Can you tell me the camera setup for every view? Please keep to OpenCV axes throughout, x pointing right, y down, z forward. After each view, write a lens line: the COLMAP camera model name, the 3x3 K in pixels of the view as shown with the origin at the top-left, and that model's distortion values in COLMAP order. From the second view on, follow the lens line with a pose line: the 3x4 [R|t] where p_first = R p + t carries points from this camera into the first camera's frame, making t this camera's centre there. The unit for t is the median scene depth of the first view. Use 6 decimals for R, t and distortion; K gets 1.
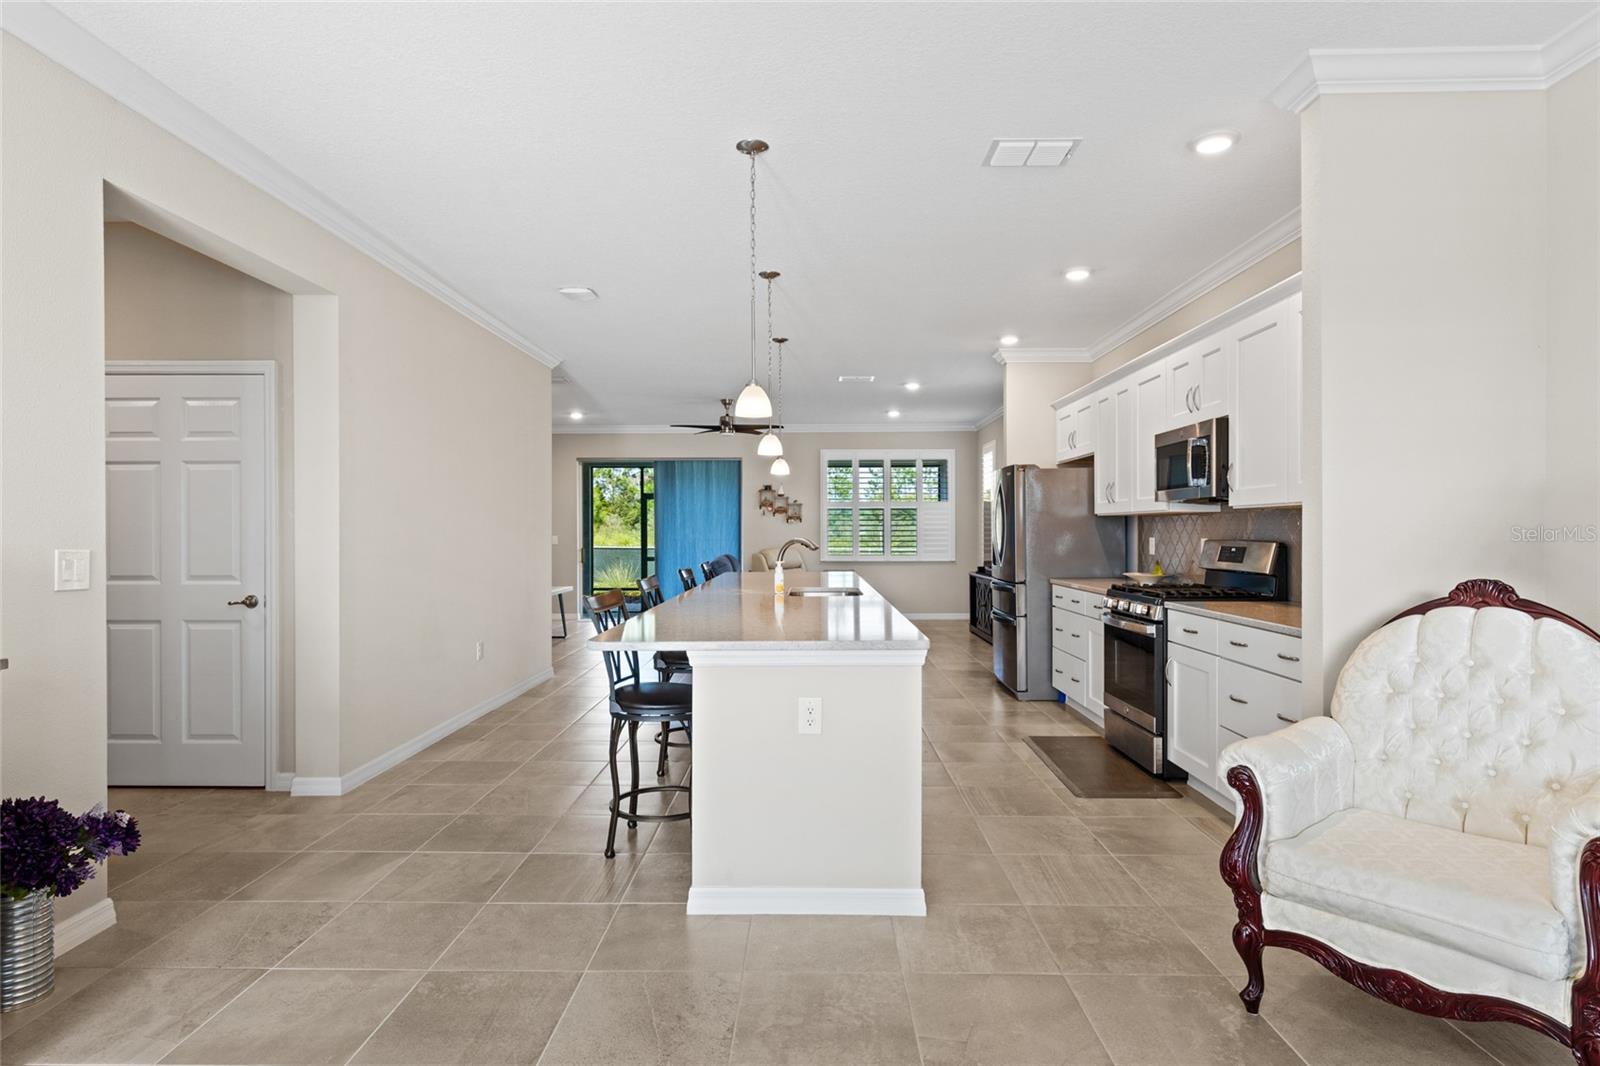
lens RADIAL K [[871.3, 0, 800.0], [0, 871.3, 533.0], [0, 0, 1]] dist [0.003294, -0.000467]
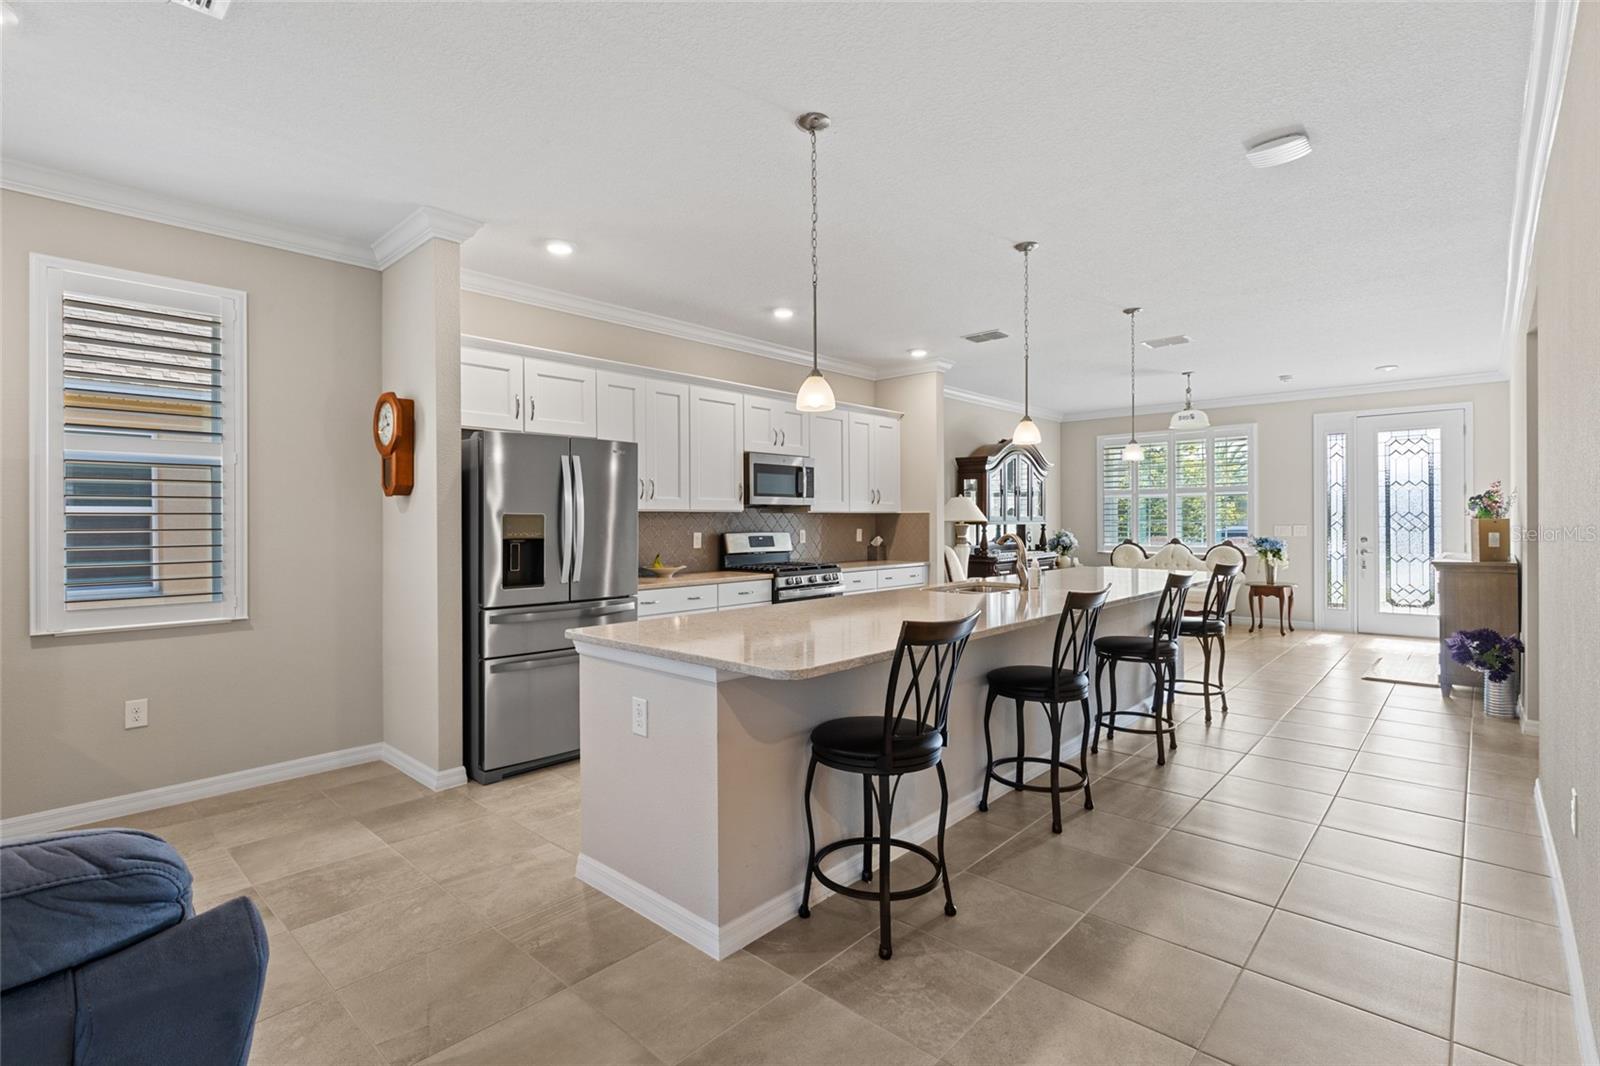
lens RADIAL K [[749.4, 0, 786.8], [0, 749.4, 524.9], [0, 0, 1]] dist [-0.010915, 0.000007]
pose [[-0.739687, 0.001299, 0.672950, -0.380040], [0.006982, 0.999959, 0.005744, -0.010163], [-0.672915, 0.008948, -0.739665, 1.763120]]
